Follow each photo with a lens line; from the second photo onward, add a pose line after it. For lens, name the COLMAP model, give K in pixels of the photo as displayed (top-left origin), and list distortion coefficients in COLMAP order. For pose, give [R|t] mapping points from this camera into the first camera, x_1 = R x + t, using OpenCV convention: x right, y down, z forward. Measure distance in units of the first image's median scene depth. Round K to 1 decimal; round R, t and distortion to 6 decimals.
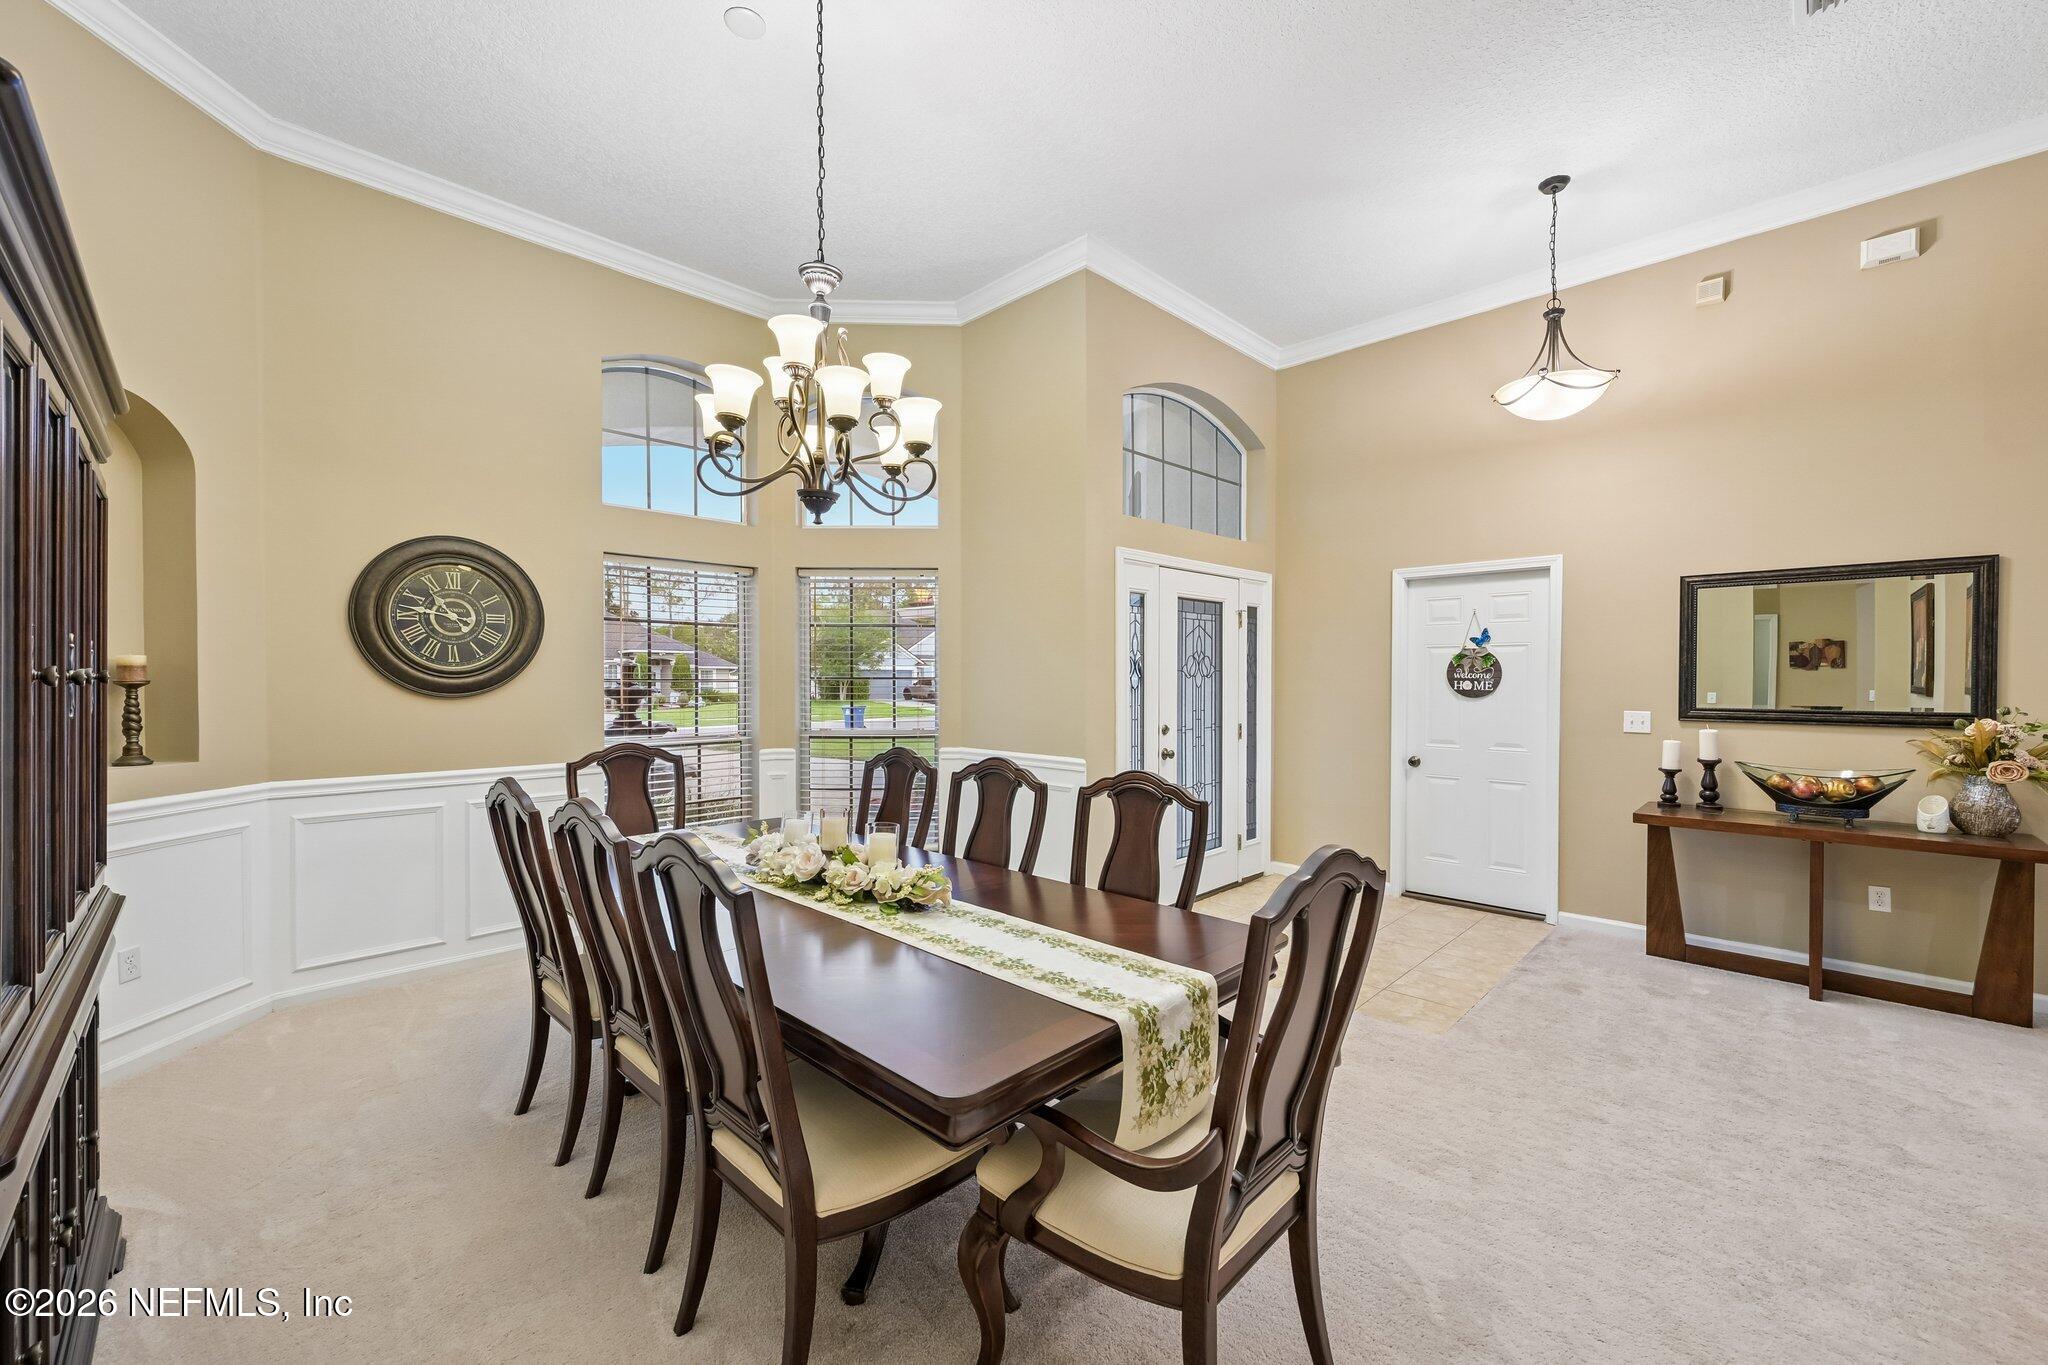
lens RADIAL K [[808.7, 0, 1023.2], [0, 808.7, 694.4], [0, 0, 1]] dist [-0.000466, 0.000094]
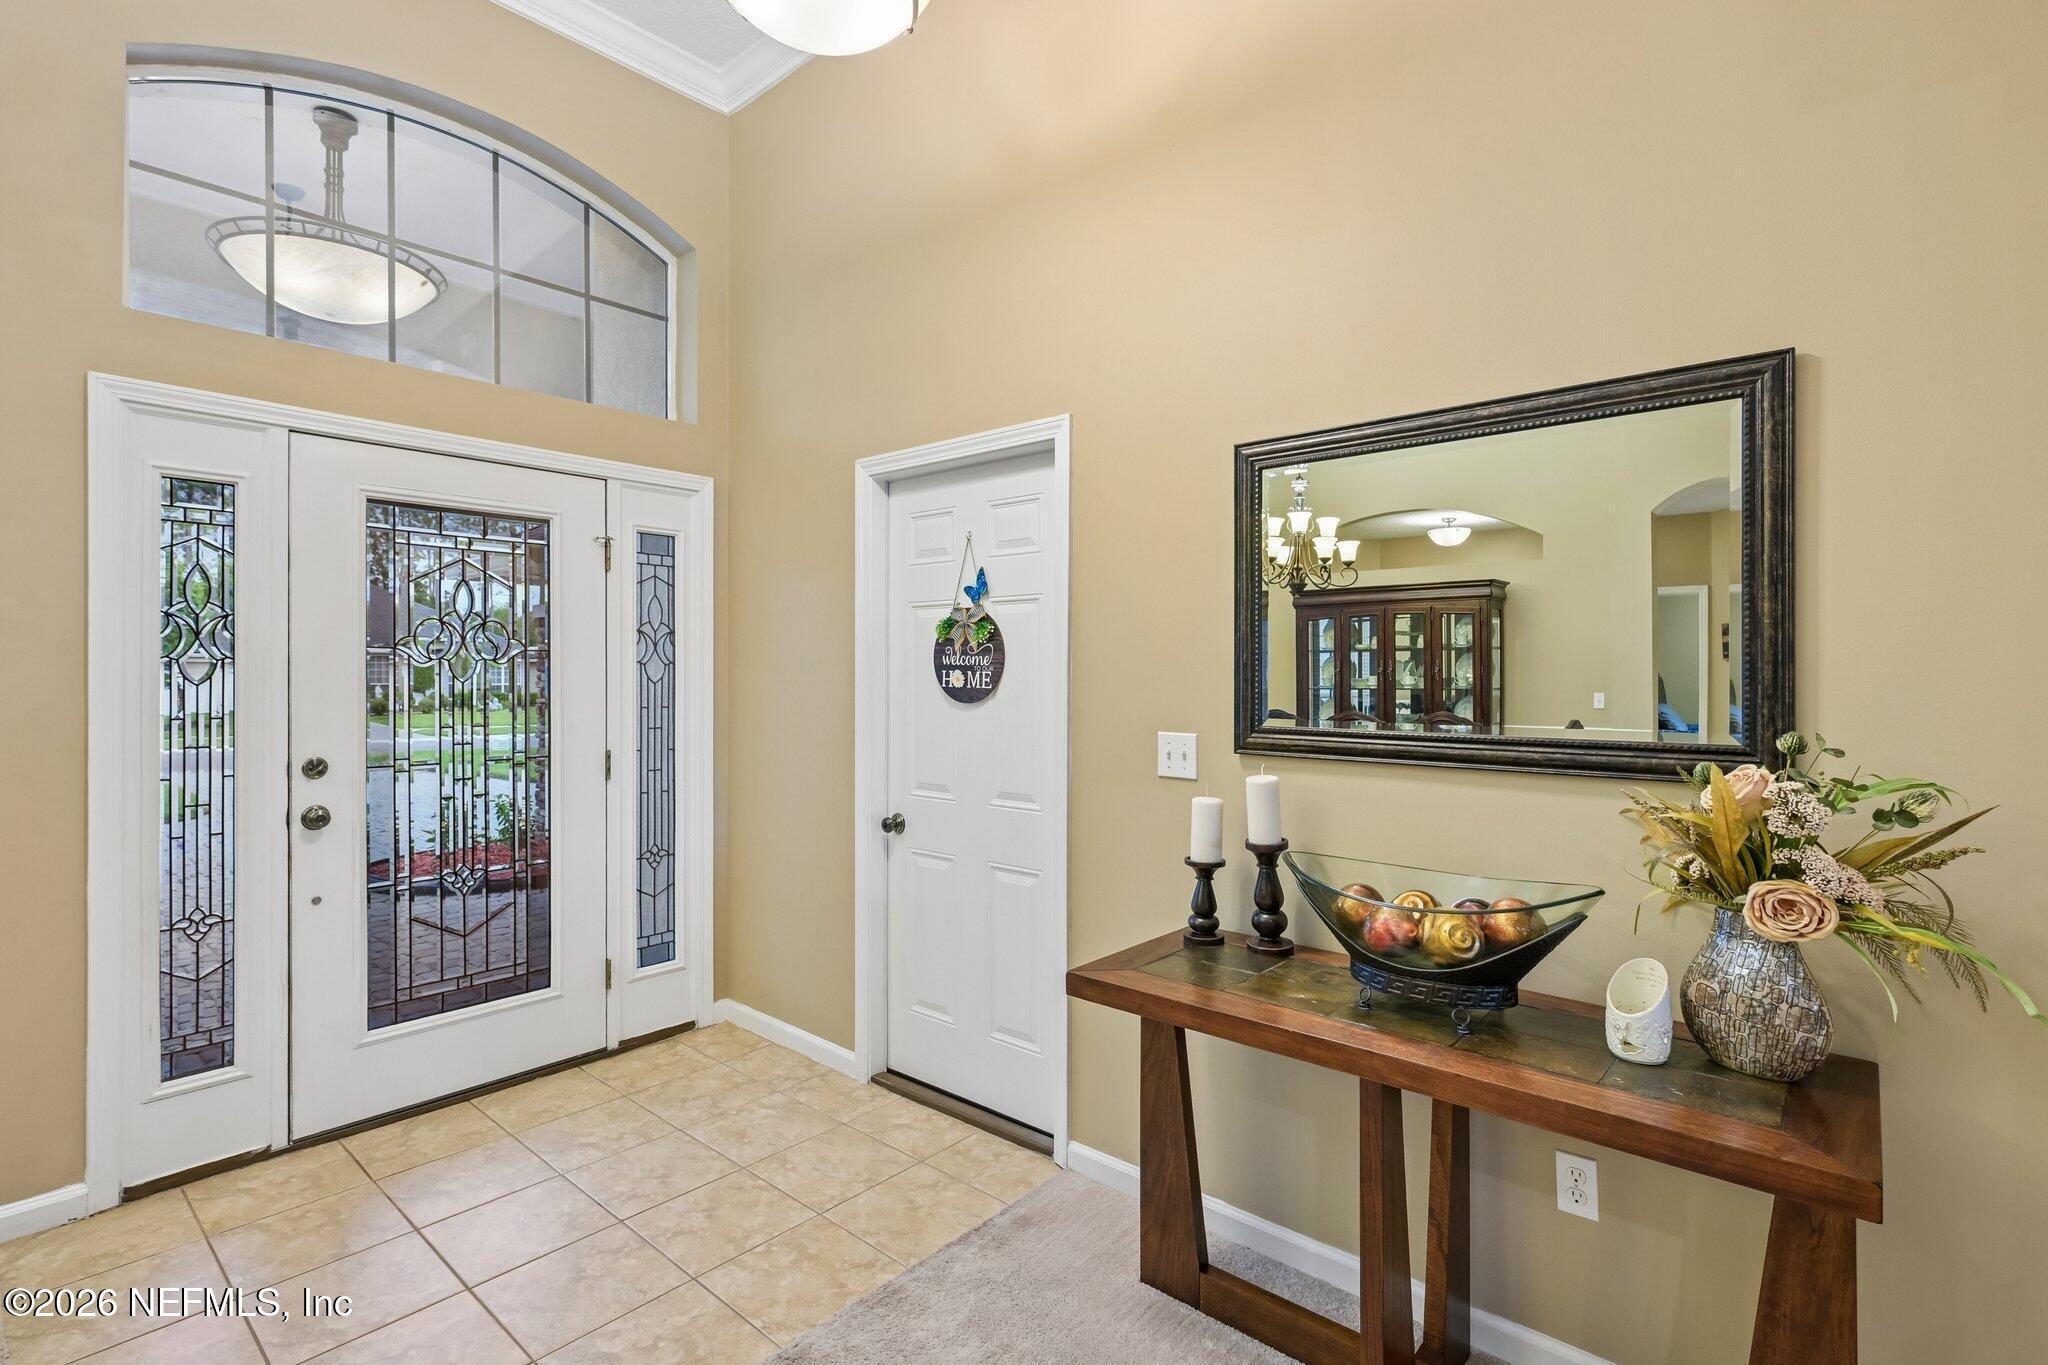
lens RADIAL K [[968.7, 0, 1023.6], [0, 968.7, 672.5], [0, 0, 1]] dist [-0.001201, 0.000525]
pose [[0.997902, 0.004065, 0.064608, 0.661026], [-0.002522, 0.999710, -0.023948, -0.000851], [-0.064687, 0.023735, 0.997623, 0.456511]]
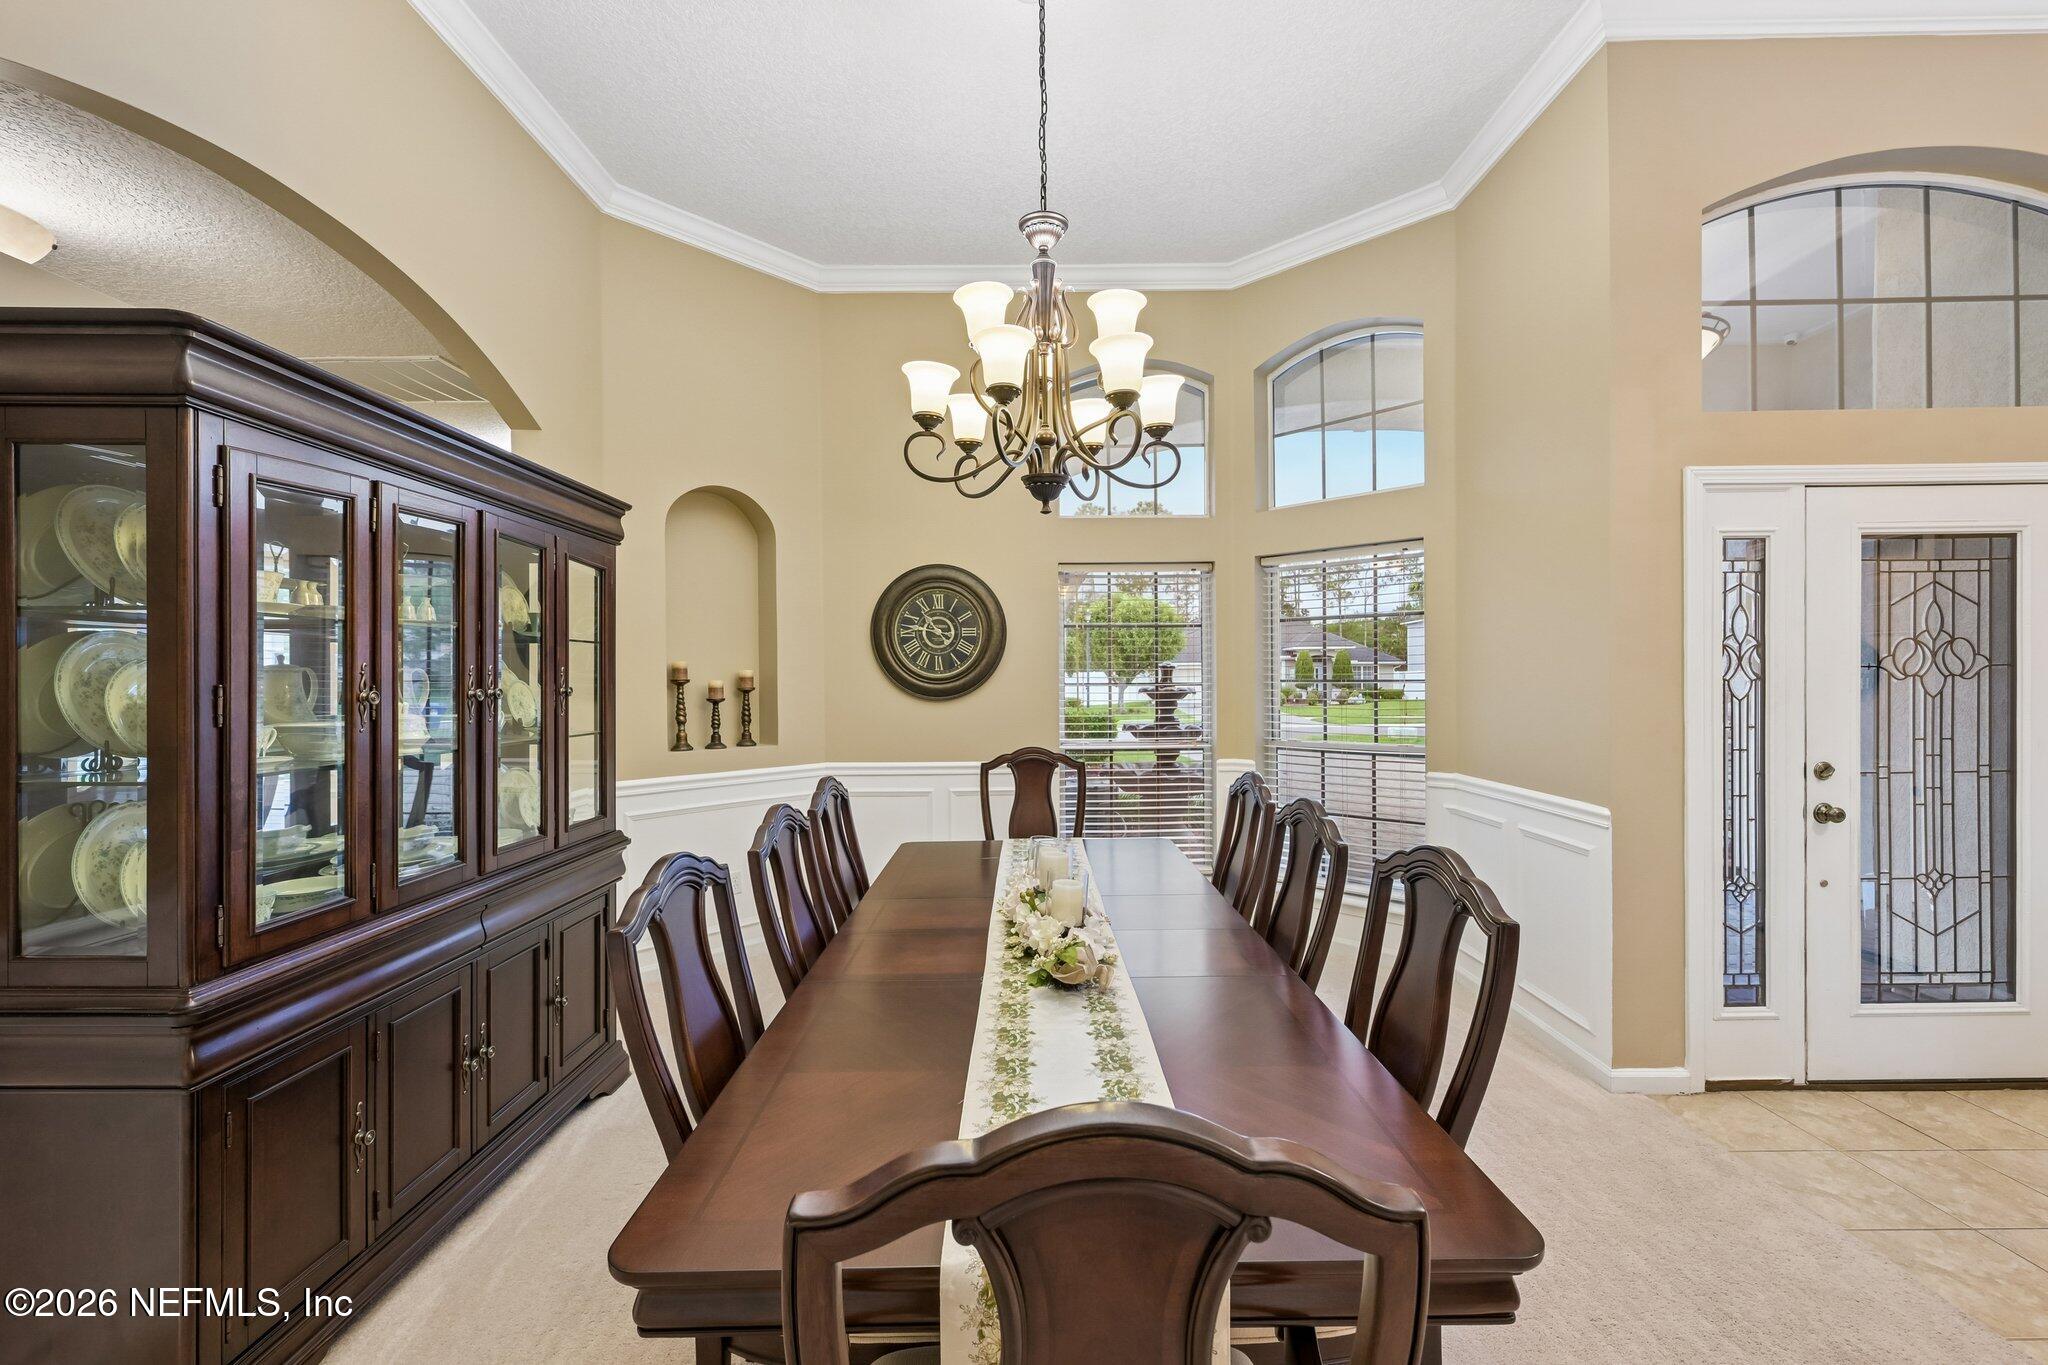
lens RADIAL K [[827.0, 0, 1026.7], [0, 827.0, 688.8], [0, 0, 1]] dist [0.008222, -0.000159]
pose [[0.711395, 0.004133, -0.702780, 0.221036], [-0.005342, 0.999986, 0.000473, -0.013477], [0.702772, 0.003418, 0.711407, 0.215438]]
